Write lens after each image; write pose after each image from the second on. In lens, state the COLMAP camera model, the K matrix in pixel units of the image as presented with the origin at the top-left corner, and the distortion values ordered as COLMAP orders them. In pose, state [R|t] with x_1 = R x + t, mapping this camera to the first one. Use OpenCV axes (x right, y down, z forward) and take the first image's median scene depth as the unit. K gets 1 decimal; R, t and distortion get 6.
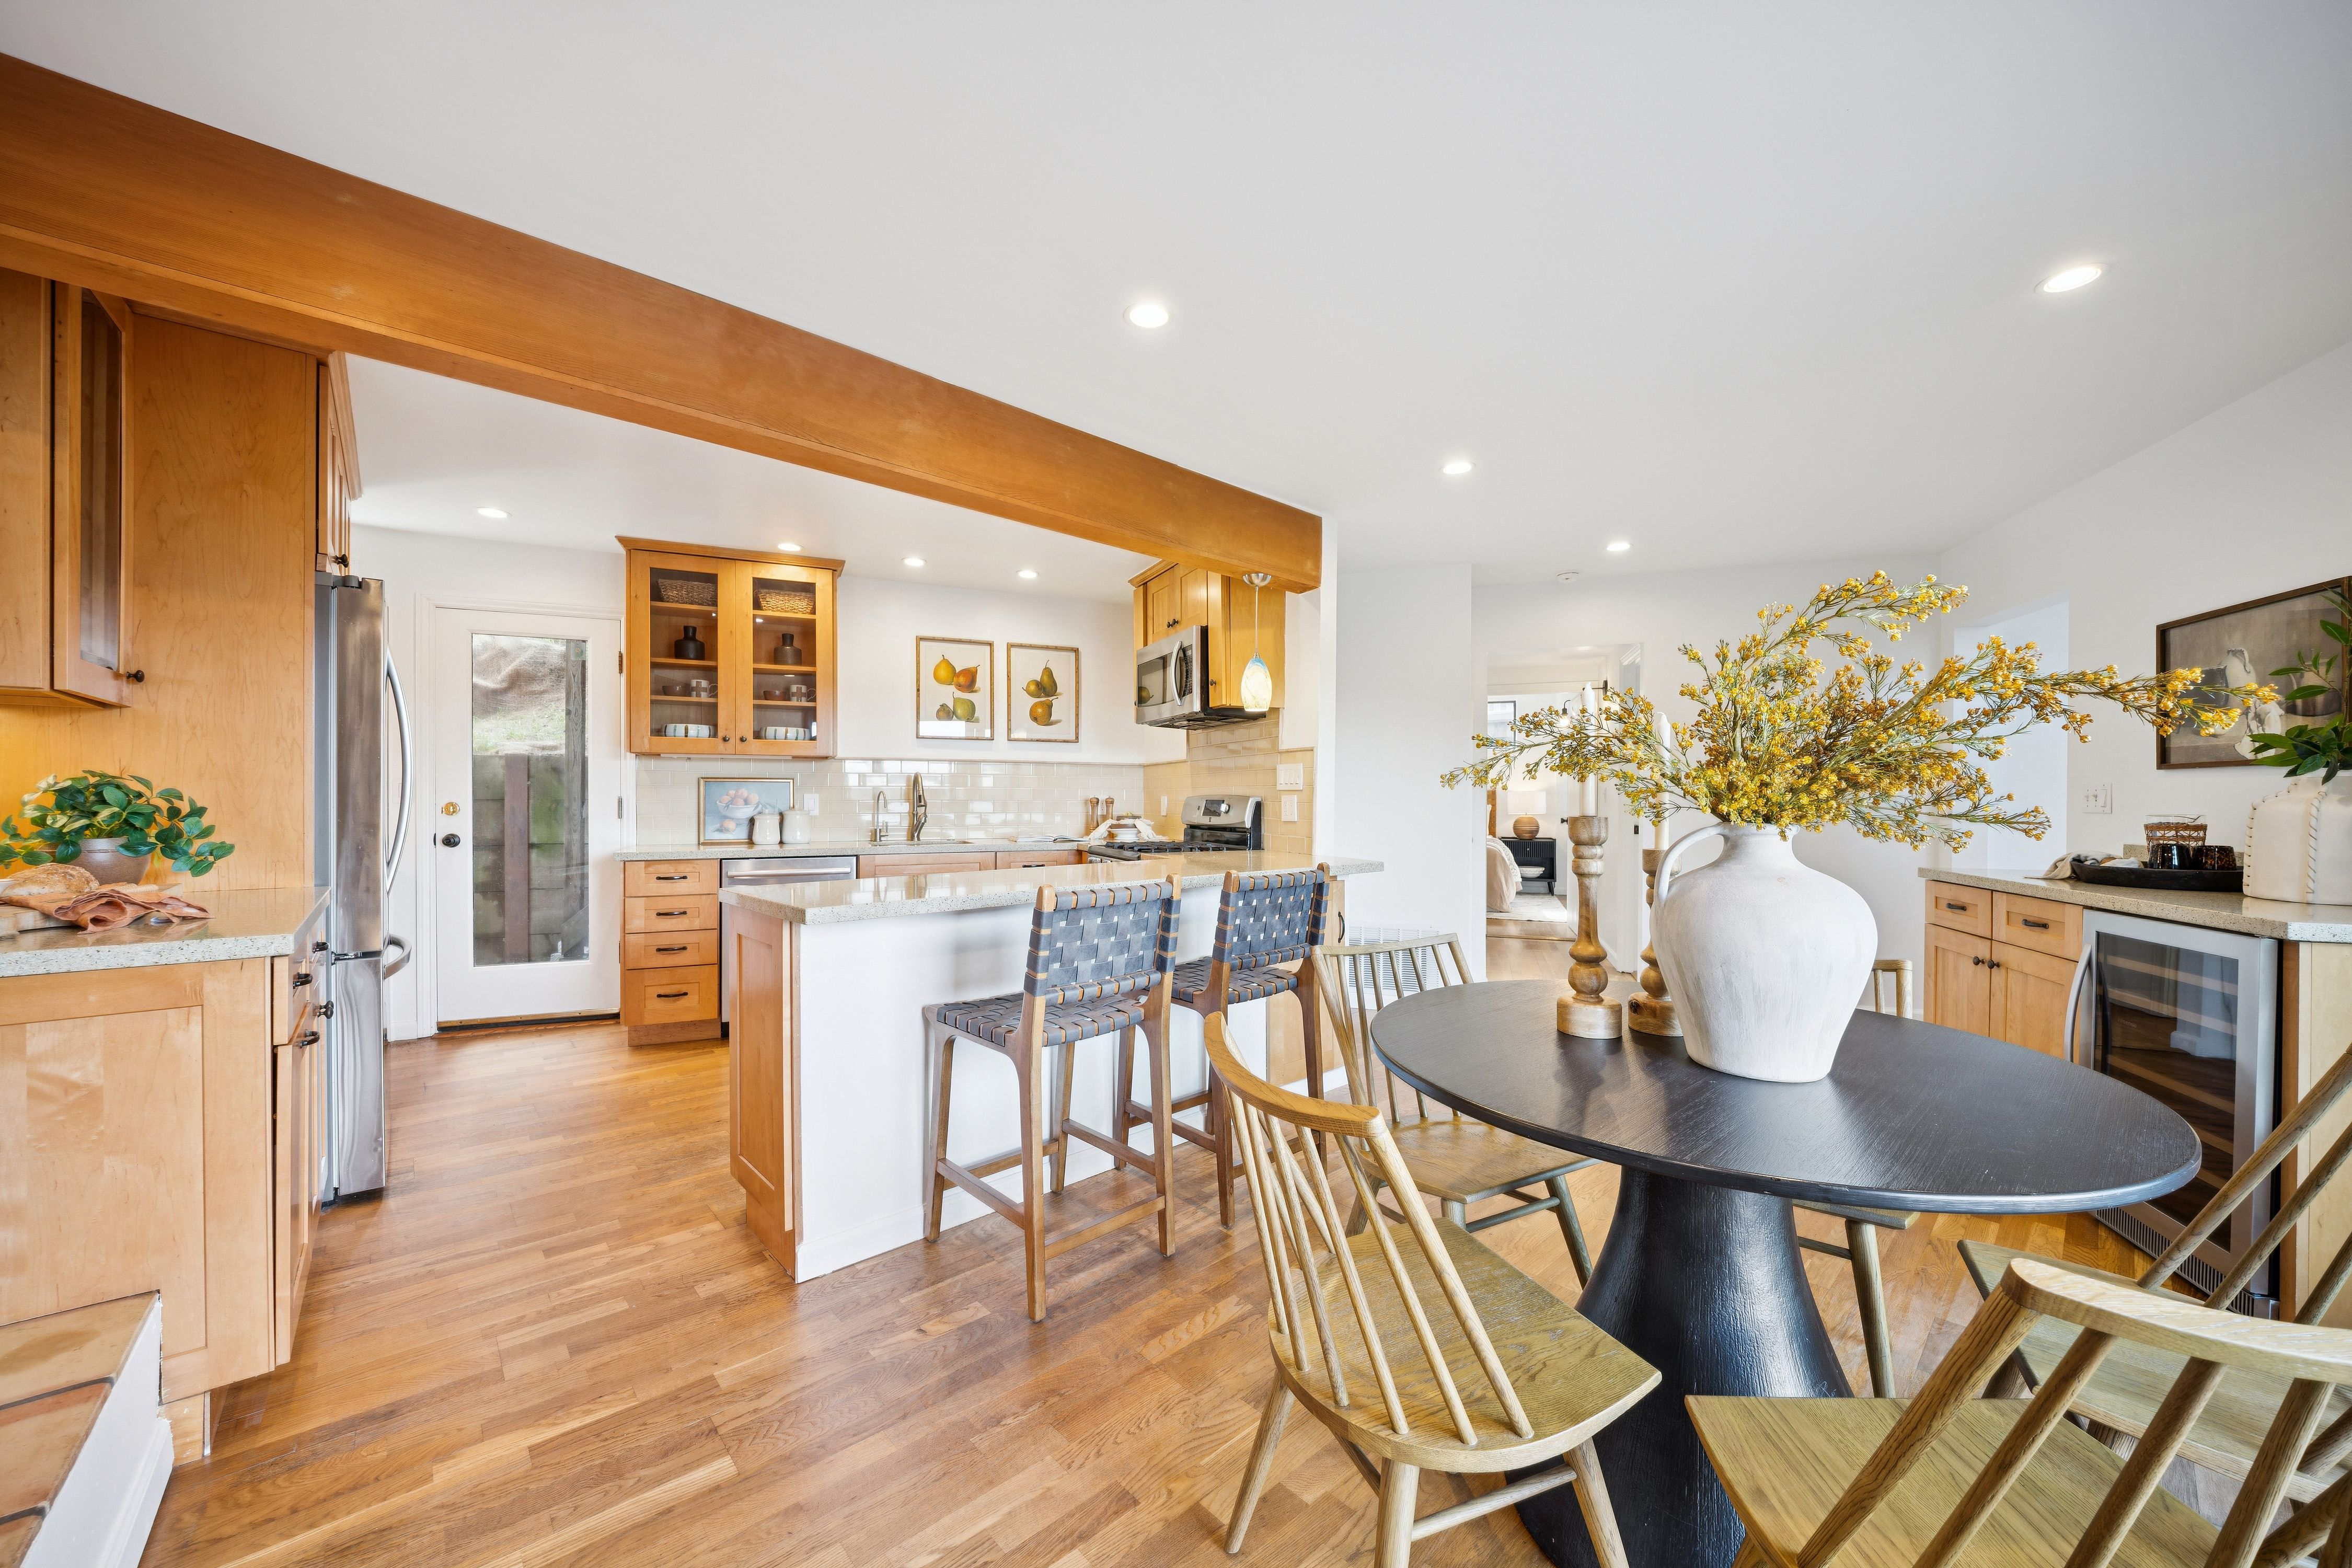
lens RADIAL K [[859.2, 0, 1192.3], [0, 859.2, 805.4], [0, 0, 1]] dist [-0.009456, -0.002738]
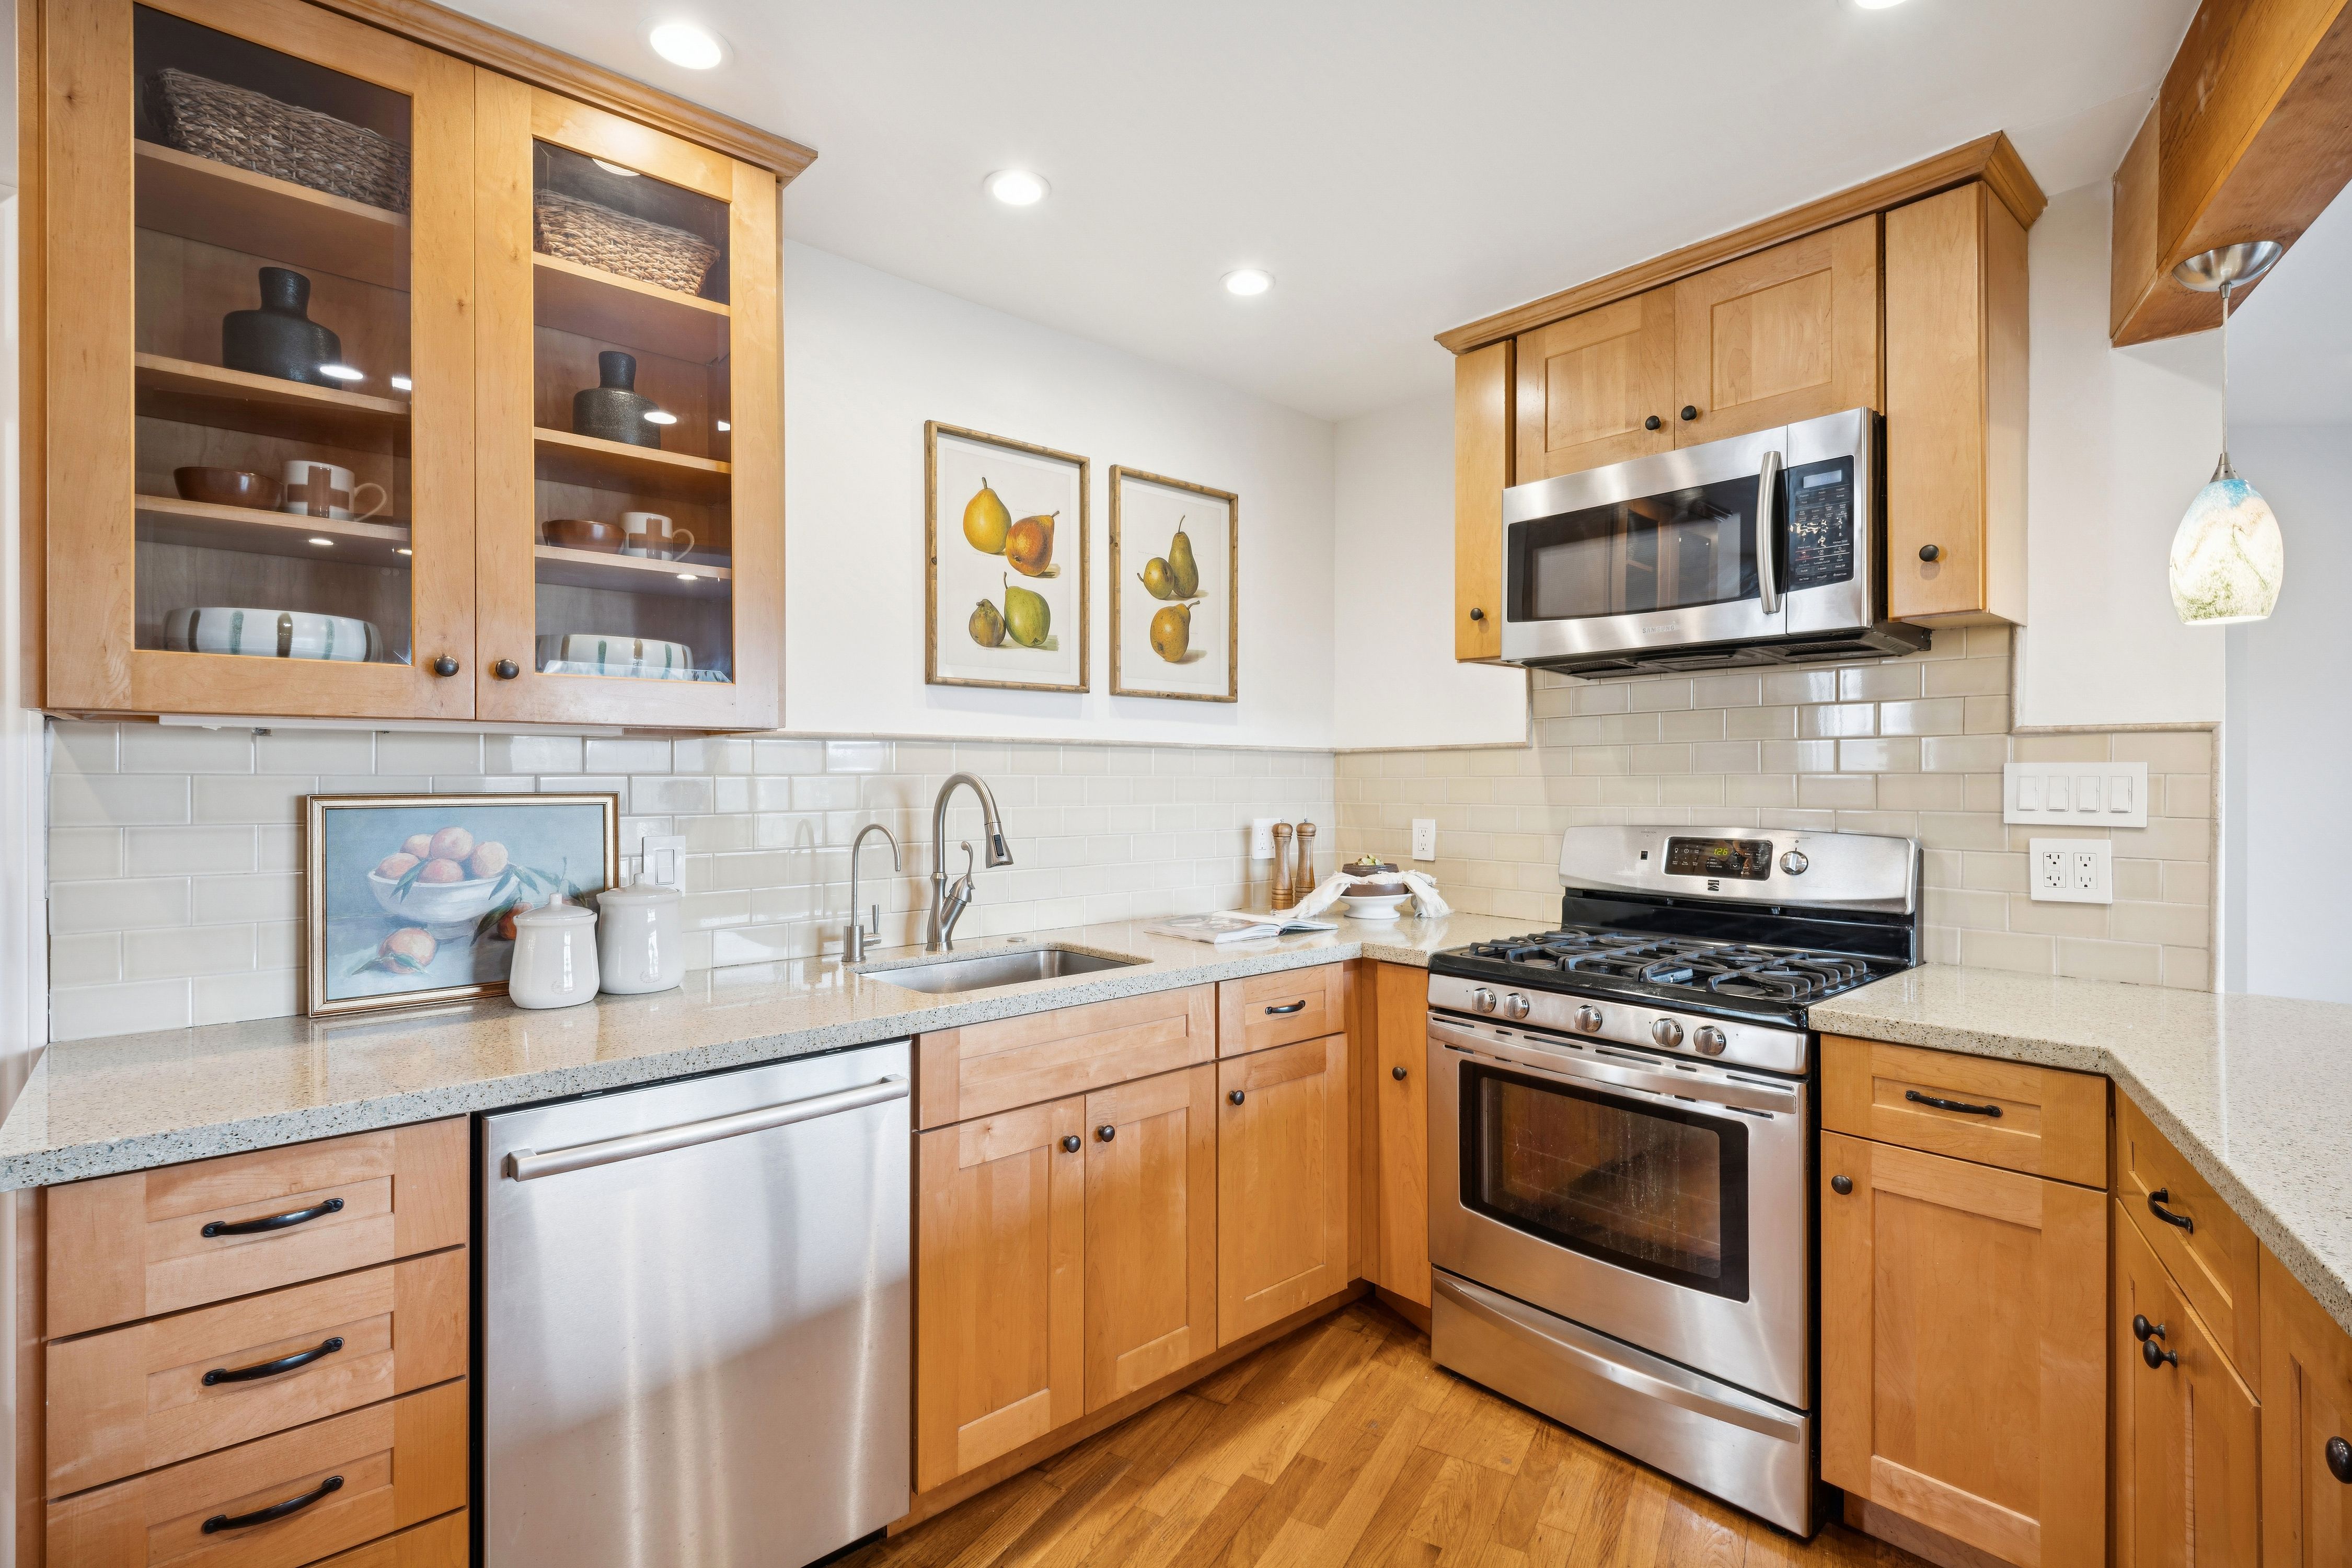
lens RADIAL K [[1079.4, 0, 1178.3], [0, 1079.4, 783.9], [0, 0, 1]] dist [0.010127, -0.003776]
pose [[0.957165, -0.004170, 0.289514, -0.437054], [0.005429, 0.999979, -0.003547, -0.037502], [-0.289494, 0.004967, 0.957167, 0.610050]]
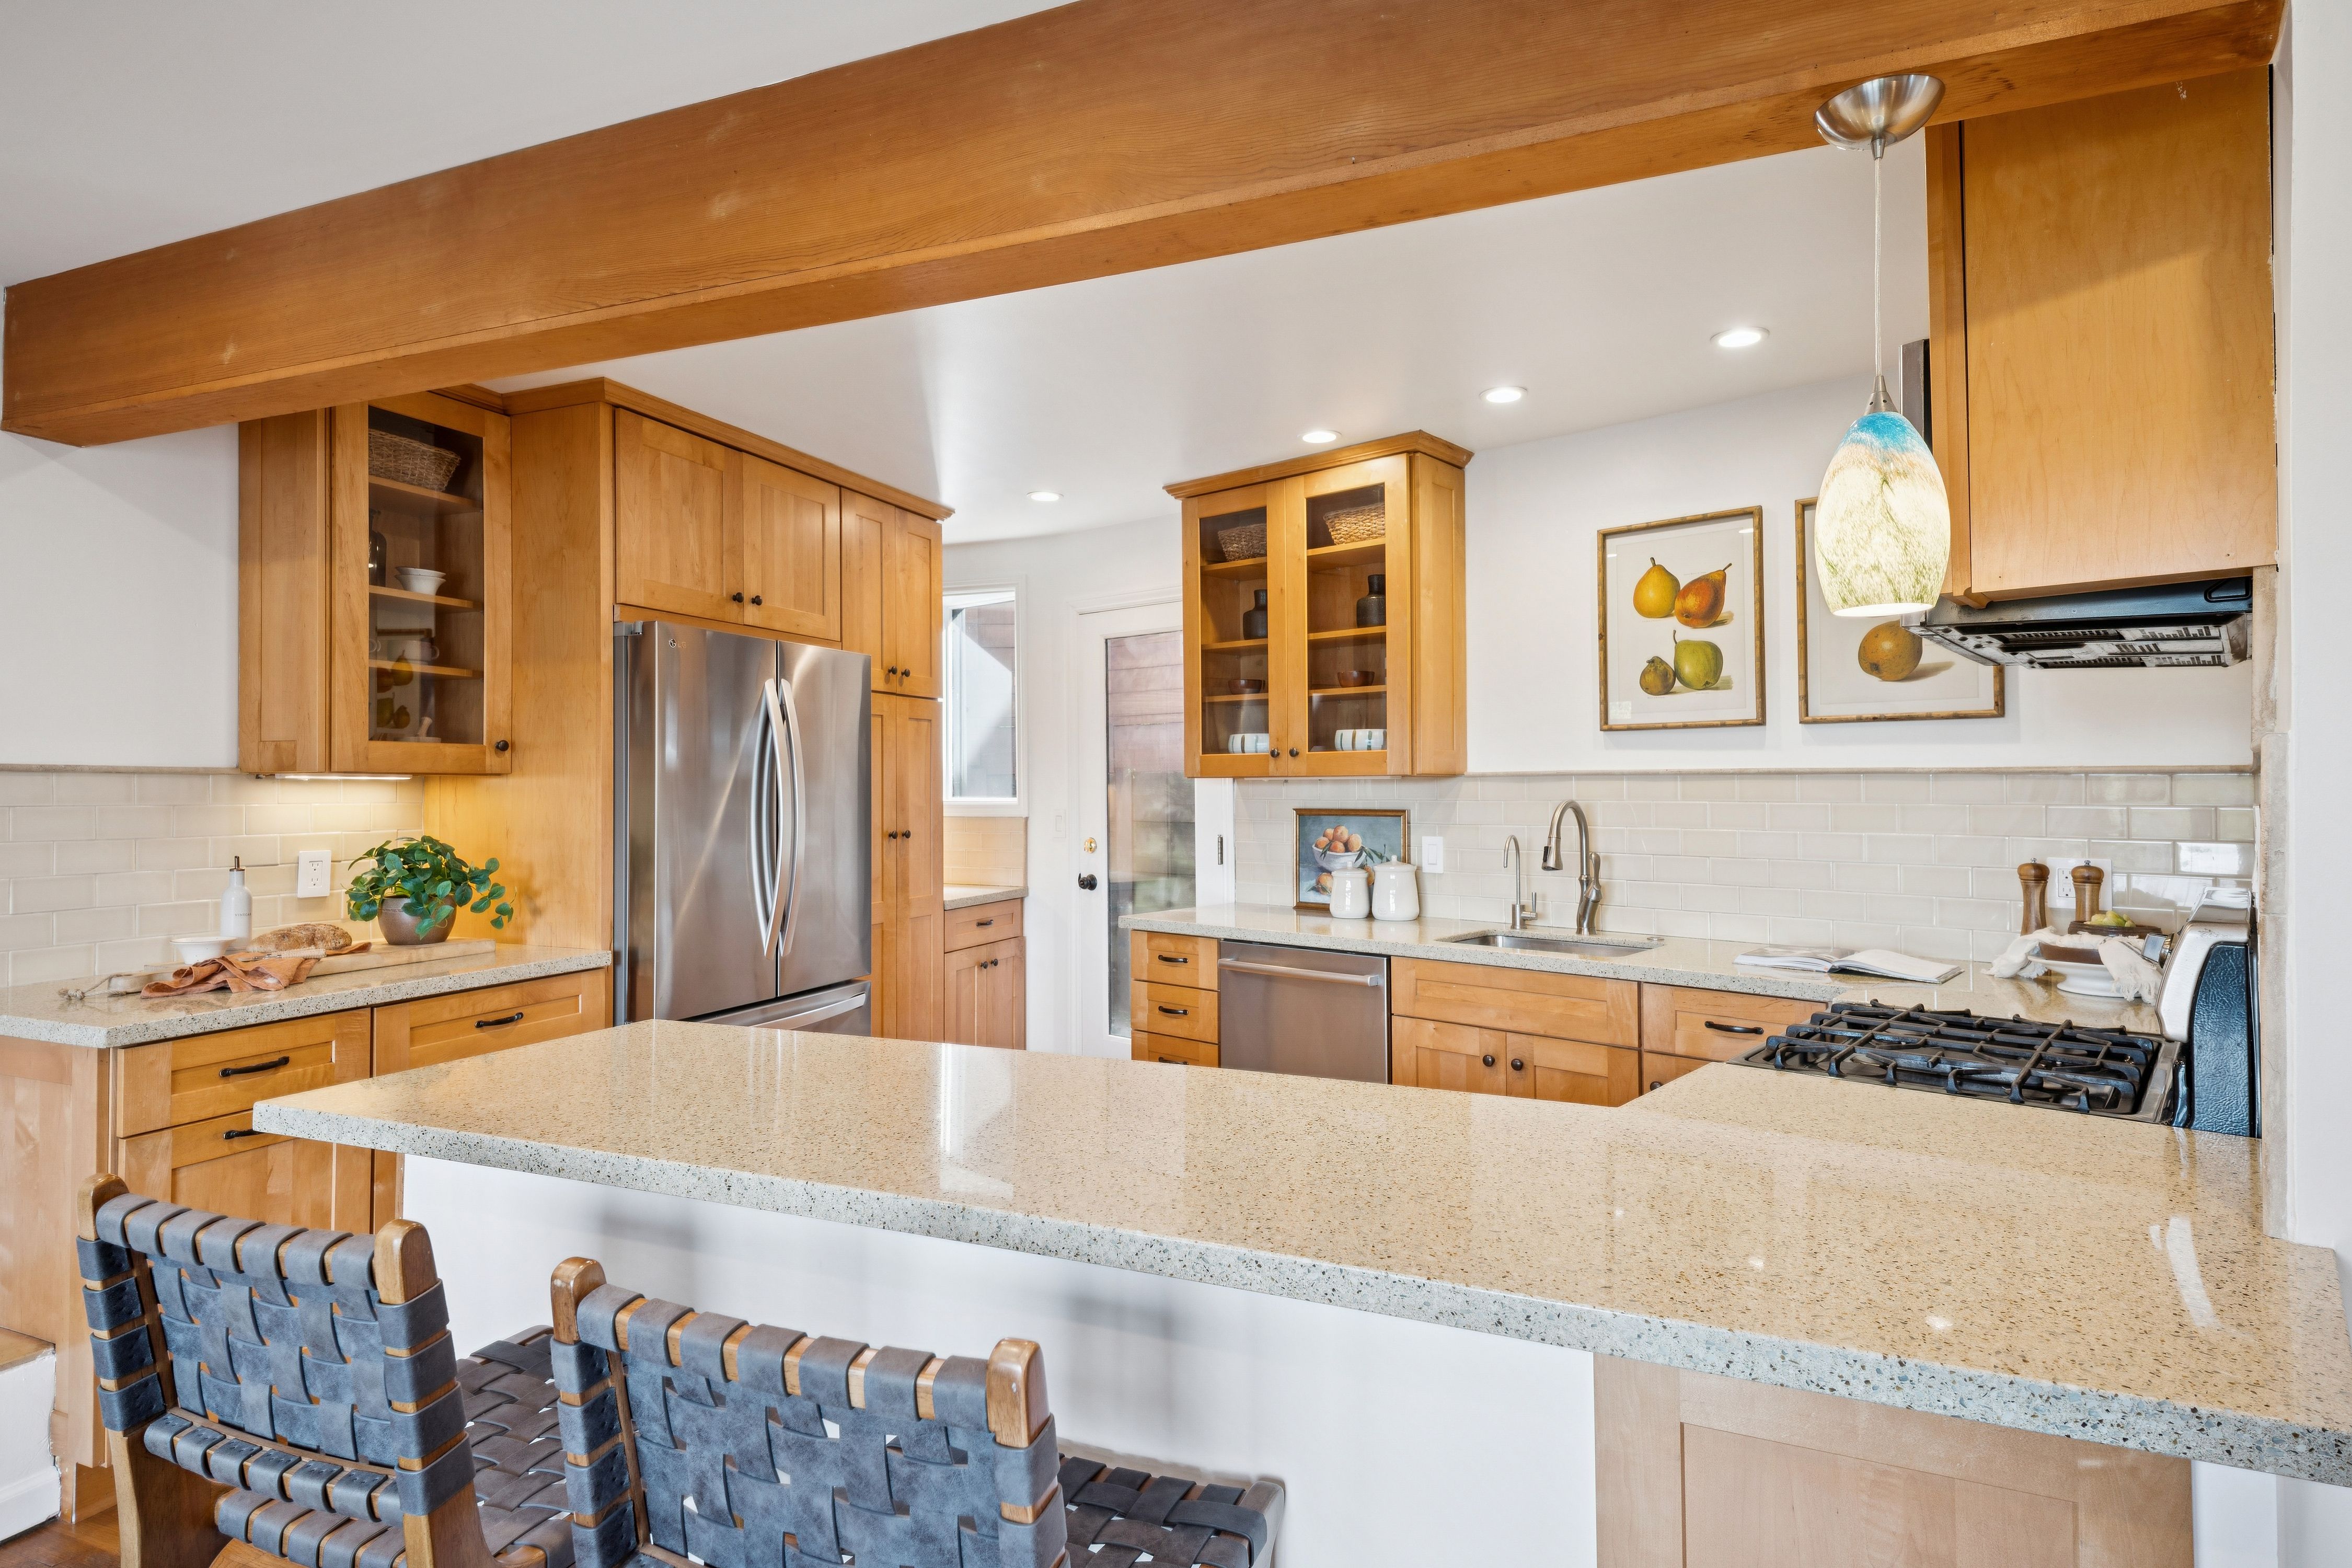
lens RADIAL K [[1224.8, 0, 1175.1], [0, 1224.8, 772.2], [0, 0, 1]] dist [0.042749, -0.012292]
pose [[0.410896, -0.014837, -0.911562, 0.296414], [-0.005719, 0.999806, -0.018851, -0.047578], [0.911664, 0.012959, 0.410731, 0.576581]]
